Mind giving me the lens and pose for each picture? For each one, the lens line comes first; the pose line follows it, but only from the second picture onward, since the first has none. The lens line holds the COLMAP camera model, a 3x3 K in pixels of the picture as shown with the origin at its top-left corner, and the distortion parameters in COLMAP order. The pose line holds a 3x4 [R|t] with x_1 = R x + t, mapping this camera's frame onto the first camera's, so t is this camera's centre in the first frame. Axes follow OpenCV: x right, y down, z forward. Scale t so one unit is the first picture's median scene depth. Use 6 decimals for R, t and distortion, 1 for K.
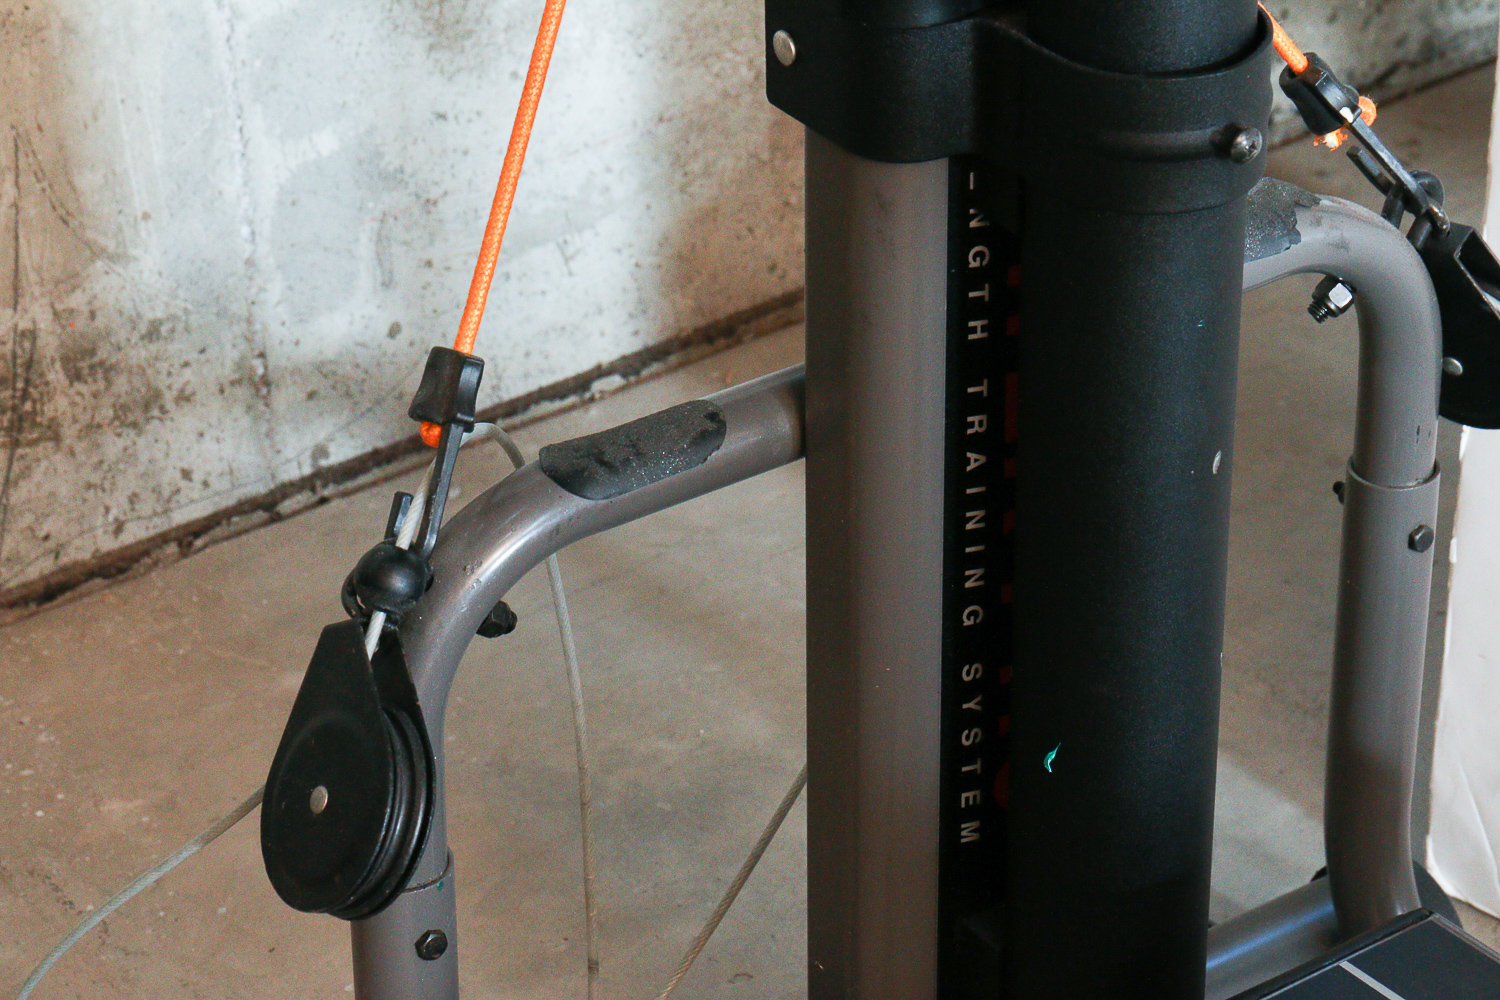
lens RADIAL K [[4813.7, 0, 746.6], [0, 4813.7, 503.0], [0, 0, 1]] dist [0.260906, 0.000000]
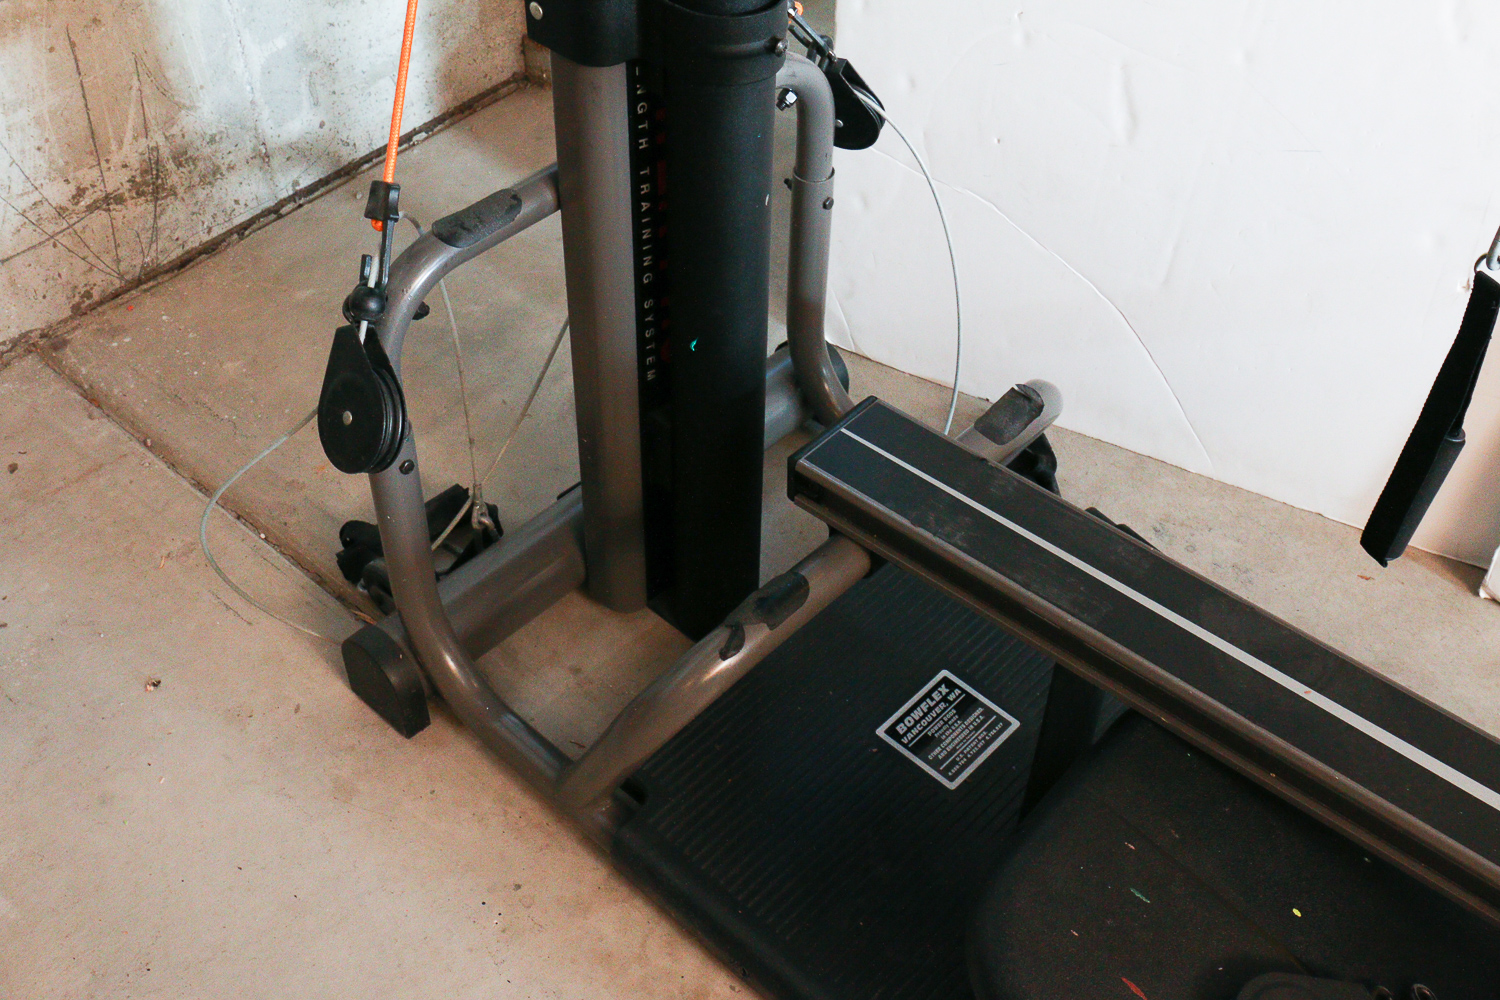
lens RADIAL K [[1737.6, 0, 754.0], [0, 1737.6, 496.7], [0, 0, 1]] dist [-0.058187, 0.000000]
pose [[0.979544, -0.124377, 0.158191, -0.033923], [0.085809, 0.969231, 0.230711, -0.047770], [-0.182019, -0.212418, 0.960077, 0.225584]]
